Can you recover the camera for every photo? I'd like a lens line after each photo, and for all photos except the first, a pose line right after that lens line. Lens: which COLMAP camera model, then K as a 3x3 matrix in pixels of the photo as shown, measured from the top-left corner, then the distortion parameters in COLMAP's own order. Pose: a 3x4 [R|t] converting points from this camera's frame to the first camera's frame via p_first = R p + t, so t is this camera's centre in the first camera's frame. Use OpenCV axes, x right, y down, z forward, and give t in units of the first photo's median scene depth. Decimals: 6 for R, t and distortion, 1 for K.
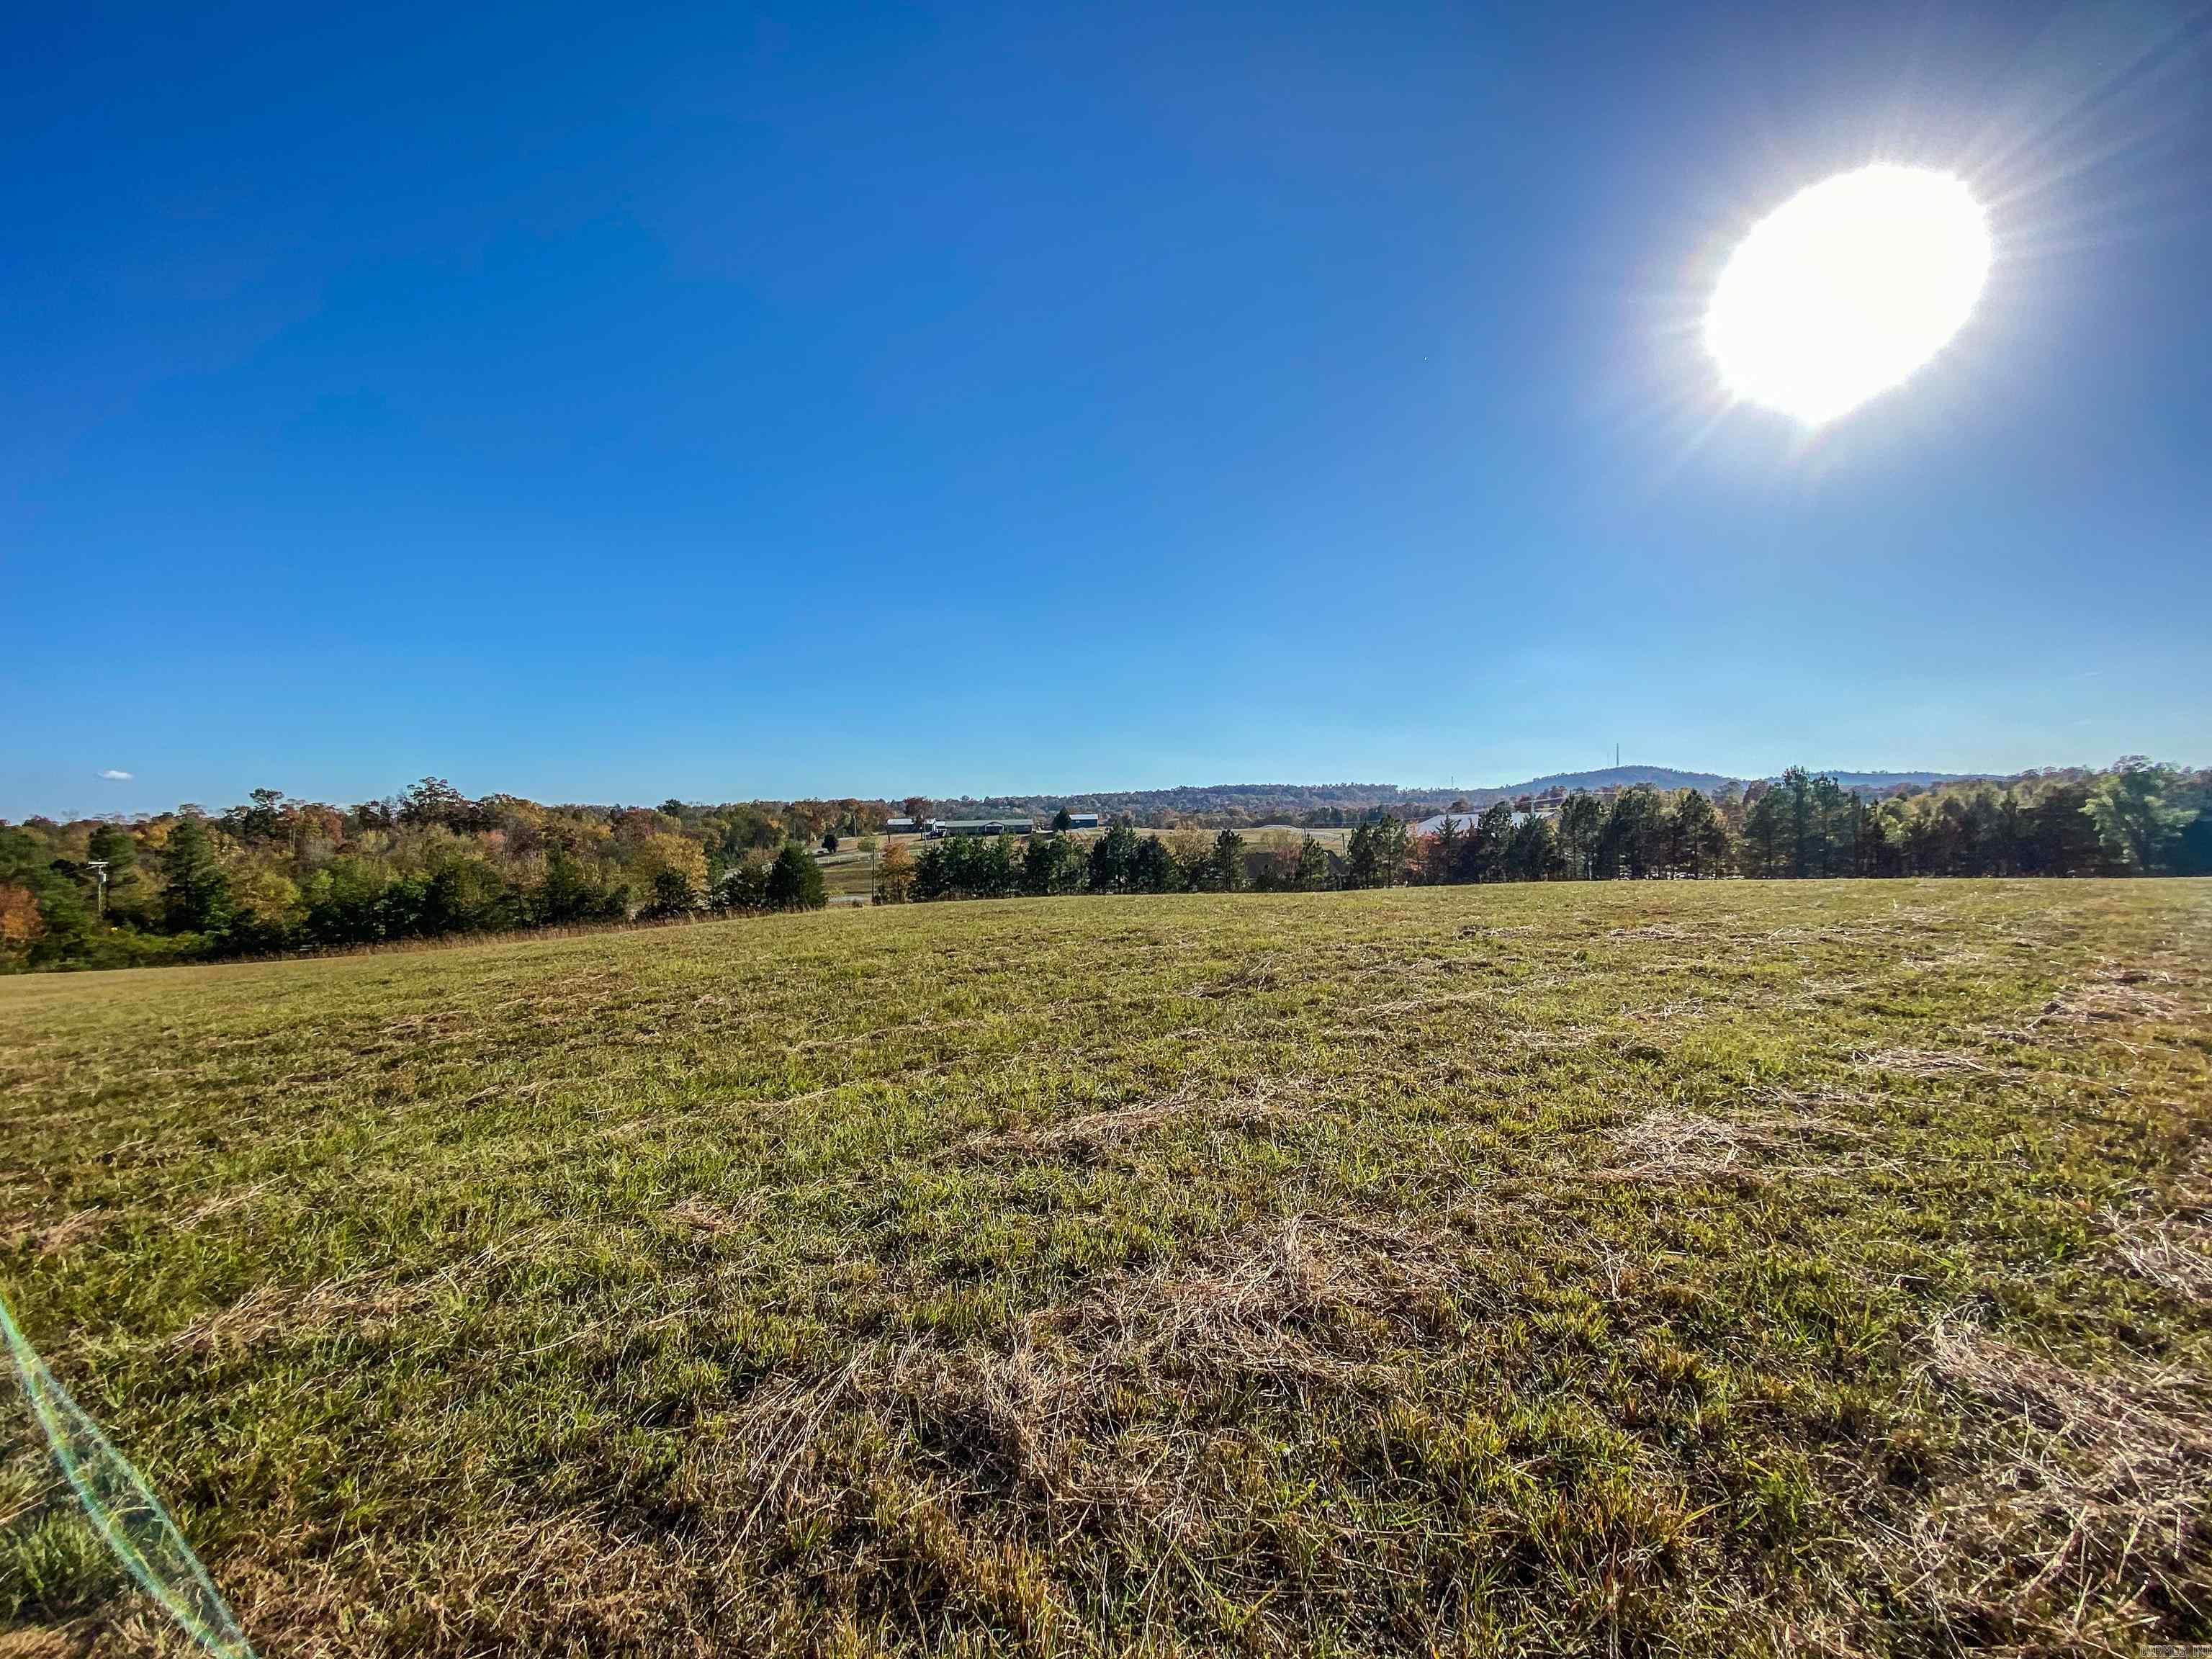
lens RADIAL K [[888.5, 0, 1105.6], [0, 888.5, 826.9], [0, 0, 1]] dist [-0.000253, -0.000038]
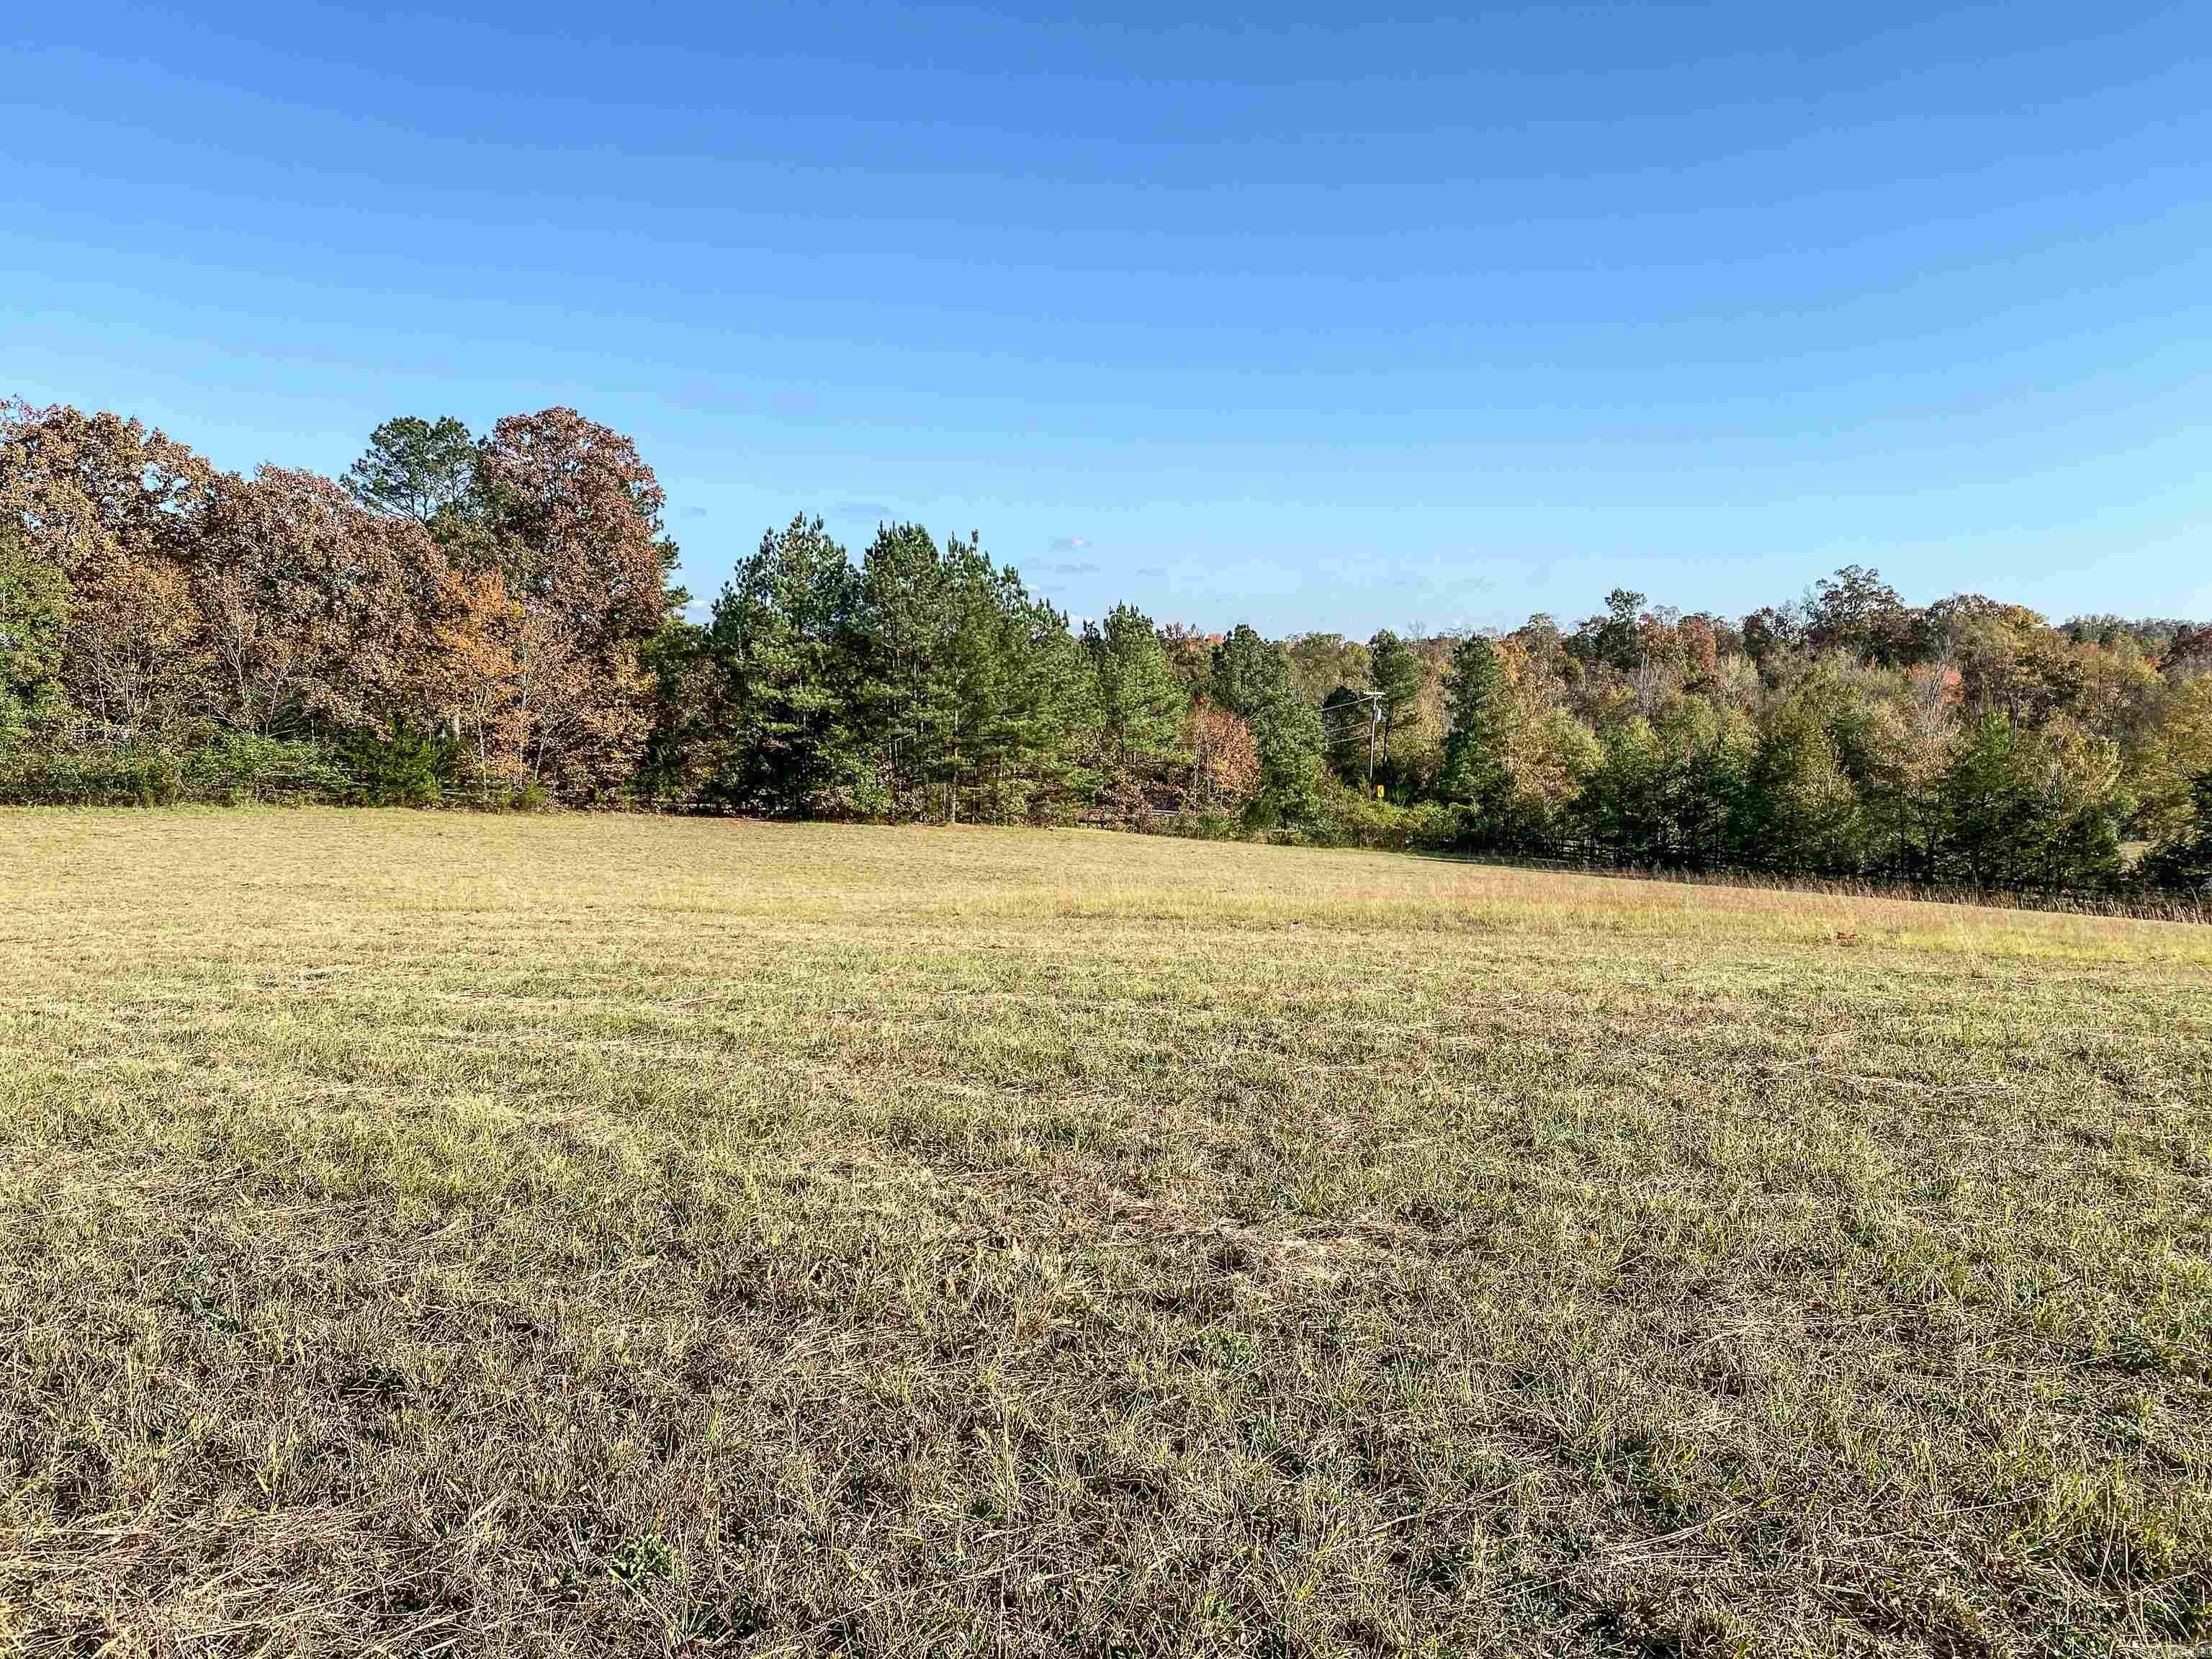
lens RADIAL K [[1672.4, 0, 1105.4], [0, 1672.4, 828.6], [0, 0, 1]] dist [-0.011108, -0.005384]
pose [[0.455690, 0.109468, -0.883382, -0.040079], [-0.021345, 0.993468, 0.112099, 0.003324], [0.889883, -0.032227, 0.455050, 0.186005]]
